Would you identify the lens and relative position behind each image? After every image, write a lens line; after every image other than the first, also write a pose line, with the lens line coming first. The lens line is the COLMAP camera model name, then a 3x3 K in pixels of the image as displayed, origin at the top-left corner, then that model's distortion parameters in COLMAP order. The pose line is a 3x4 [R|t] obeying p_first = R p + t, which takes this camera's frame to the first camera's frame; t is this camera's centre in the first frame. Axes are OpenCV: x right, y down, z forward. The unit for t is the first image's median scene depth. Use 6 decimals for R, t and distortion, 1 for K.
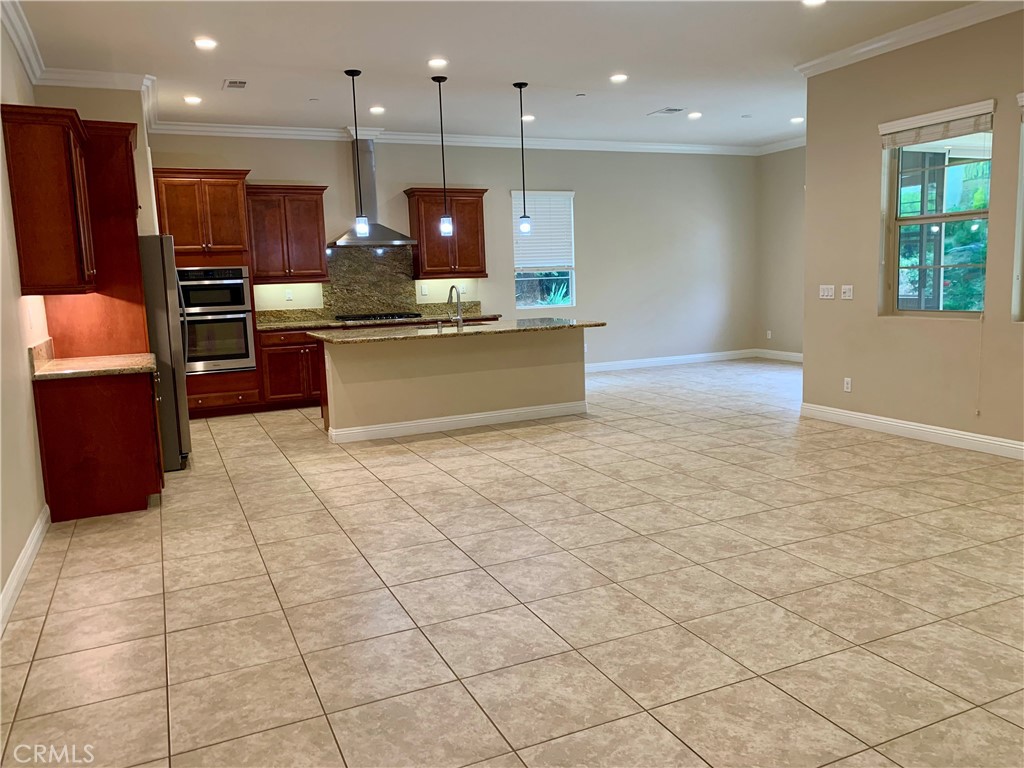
lens RADIAL K [[771.0, 0, 510.6], [0, 771.0, 376.9], [0, 0, 1]] dist [0.032091, -0.033065]
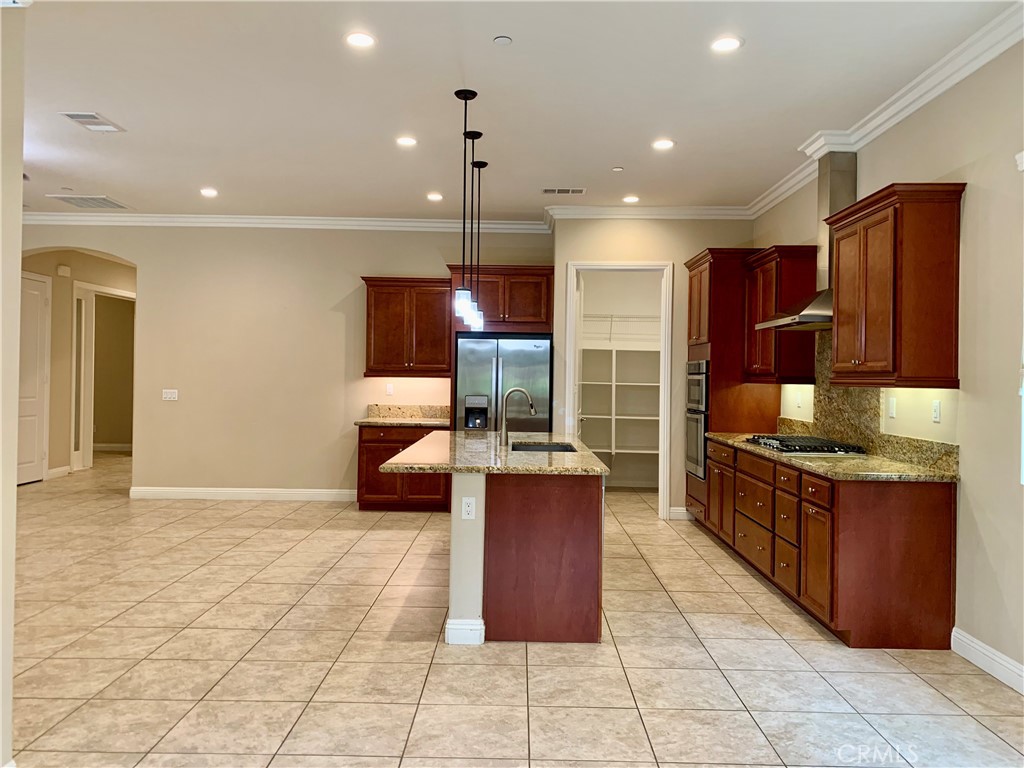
lens RADIAL K [[771.0, 0, 512.9], [0, 771.0, 359.6], [0, 0, 1]] dist [0.032091, -0.033065]
pose [[-0.406360, 0.005508, -0.913697, 0.844473], [-0.124147, 0.990376, 0.061184, -0.272420], [0.905240, 0.138296, -0.401765, 1.844669]]
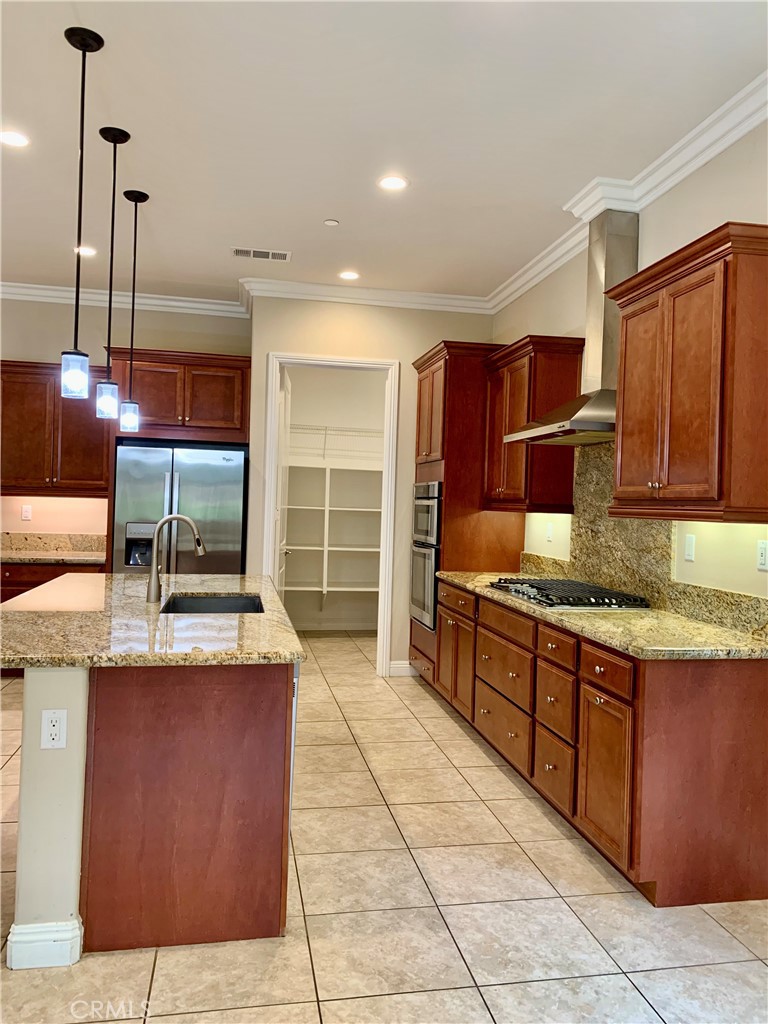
lens RADIAL K [[771.0, 0, 387.2], [0, 771.0, 513.0], [0, 0, 1]] dist [0.032091, -0.033065]
pose [[-0.215548, 0.038860, -0.975720, 0.535593], [-0.152543, 0.985601, 0.072953, -0.253900], [0.964505, 0.164564, -0.206517, 1.766565]]
